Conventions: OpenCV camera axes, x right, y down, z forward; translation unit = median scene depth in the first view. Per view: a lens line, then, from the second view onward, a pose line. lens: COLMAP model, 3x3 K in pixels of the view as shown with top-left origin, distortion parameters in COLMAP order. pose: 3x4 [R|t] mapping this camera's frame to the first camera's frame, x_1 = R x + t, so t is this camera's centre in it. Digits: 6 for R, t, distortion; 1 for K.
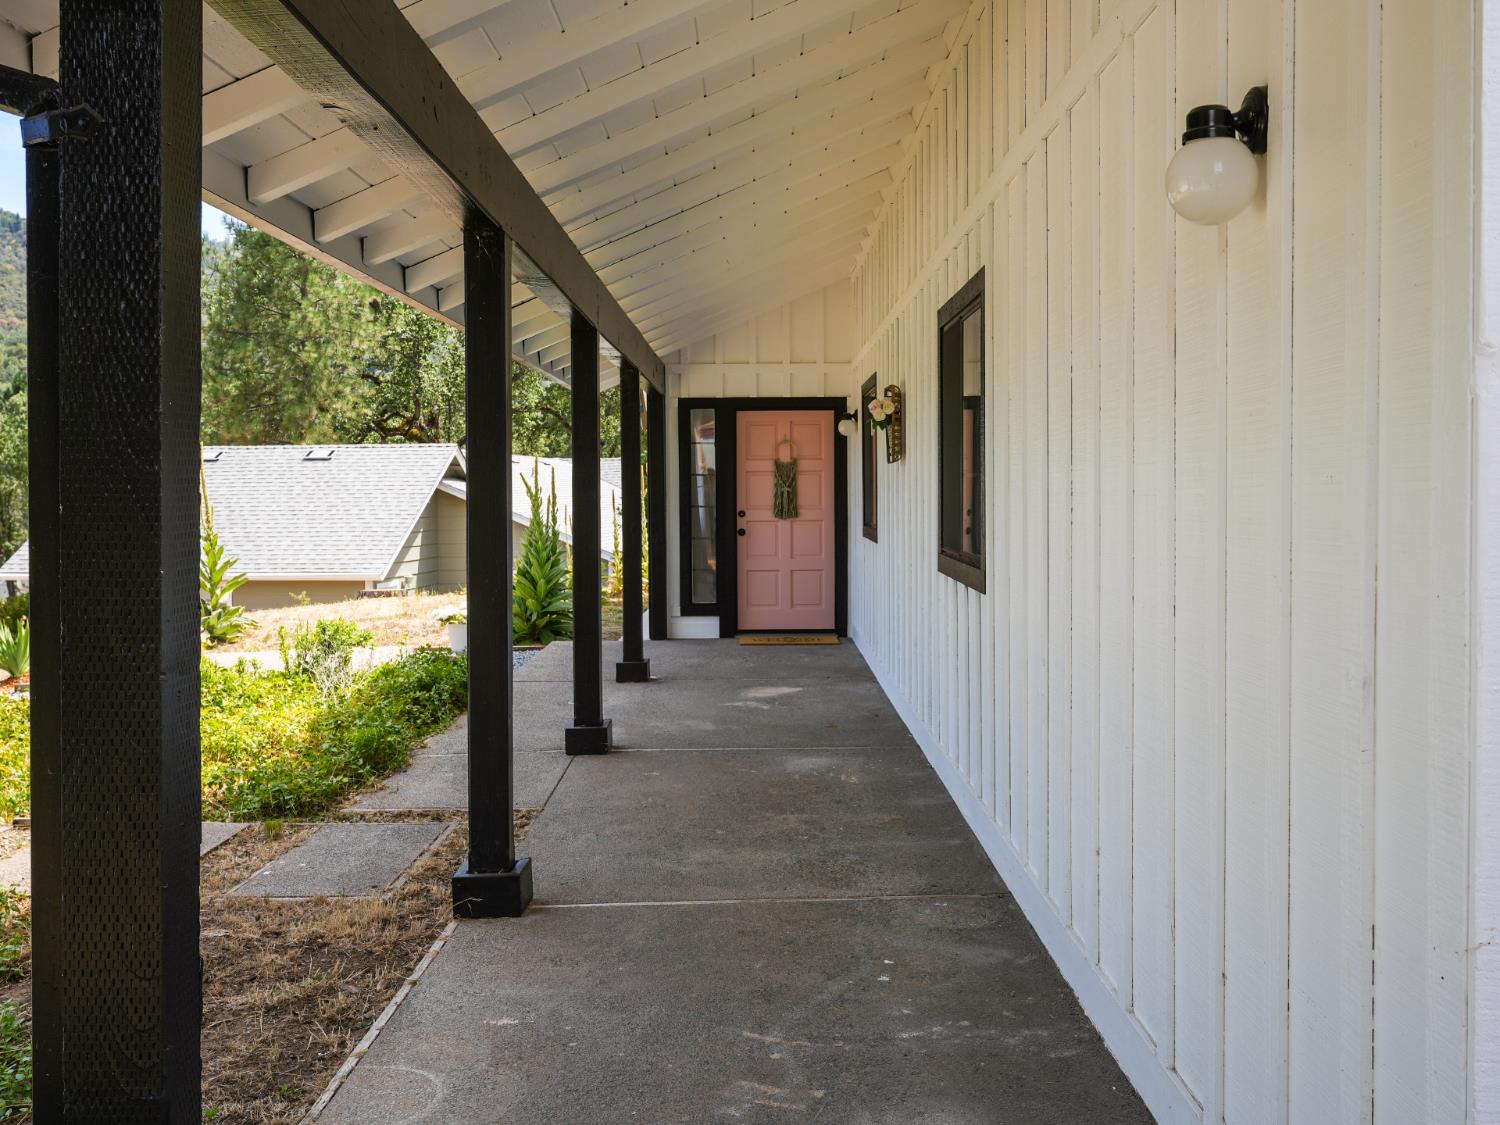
lens RADIAL K [[1220.4, 0, 750.0], [0, 1220.4, 567.4], [0, 0, 1]] dist [-0.002304, -0.000032]
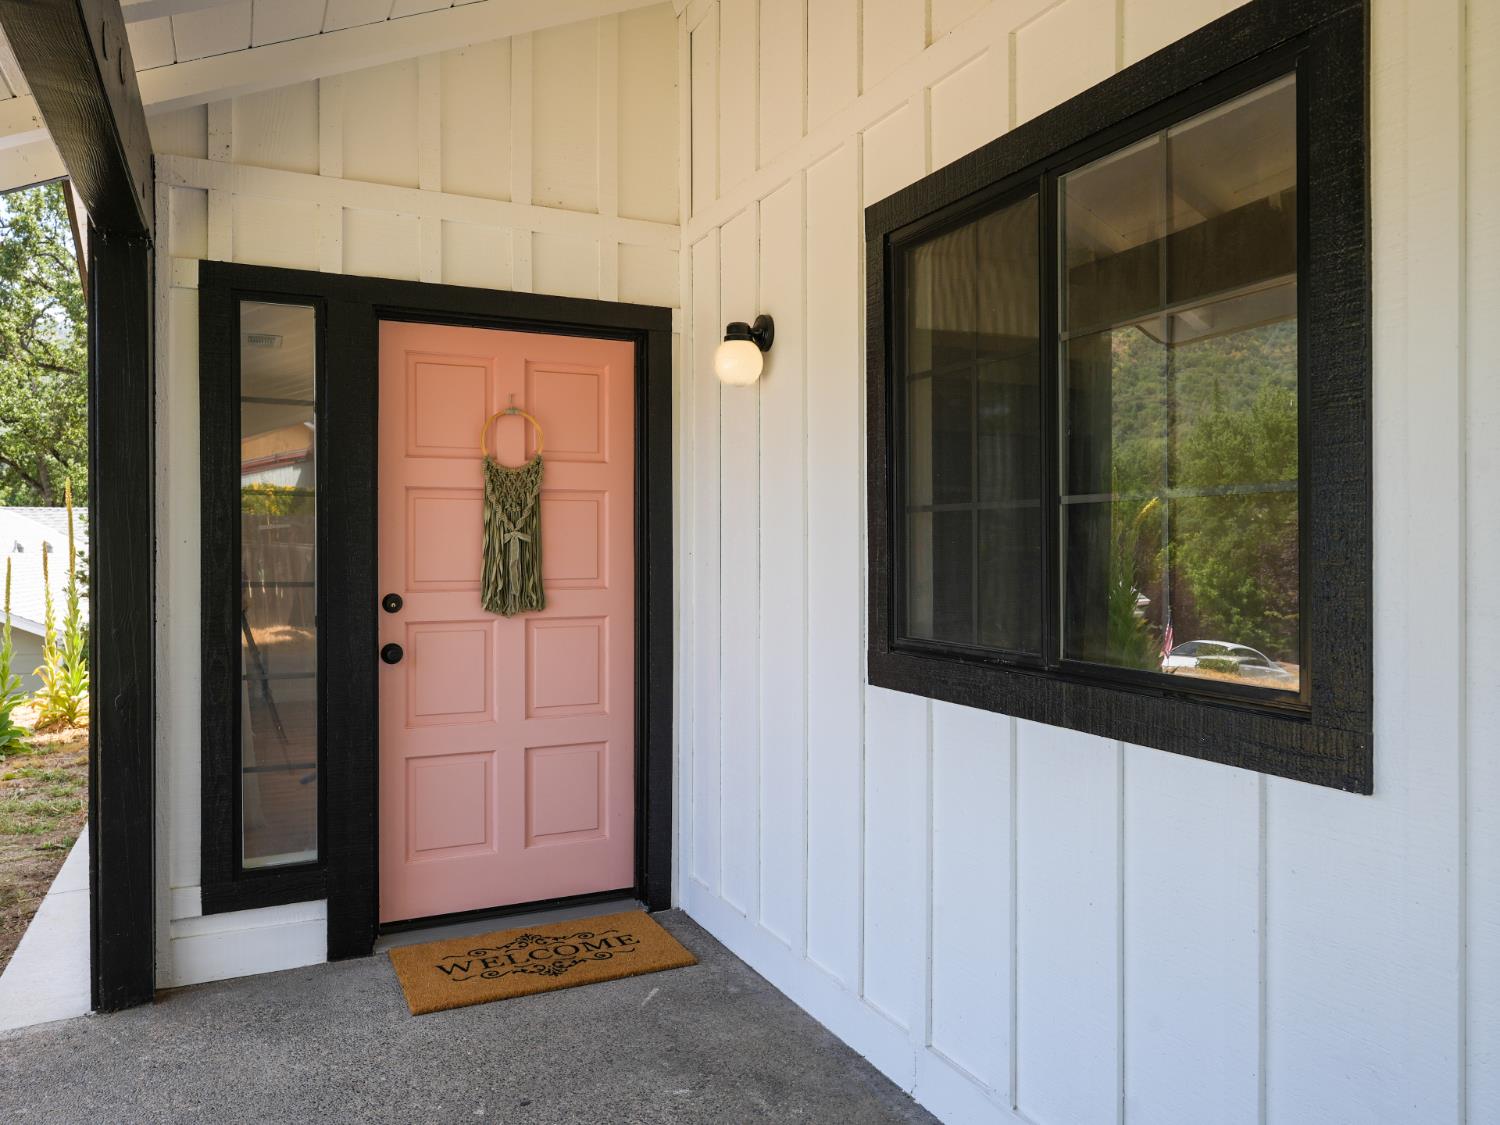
lens RADIAL K [[1020.1, 0, 749.8], [0, 1020.1, 554.7], [0, 0, 1]] dist [-0.032593, 0.001935]
pose [[0.915609, 0.008224, 0.401986, -0.030891], [-0.009558, 0.999953, 0.001314, -0.059706], [-0.401956, -0.005046, 0.915645, 0.680114]]
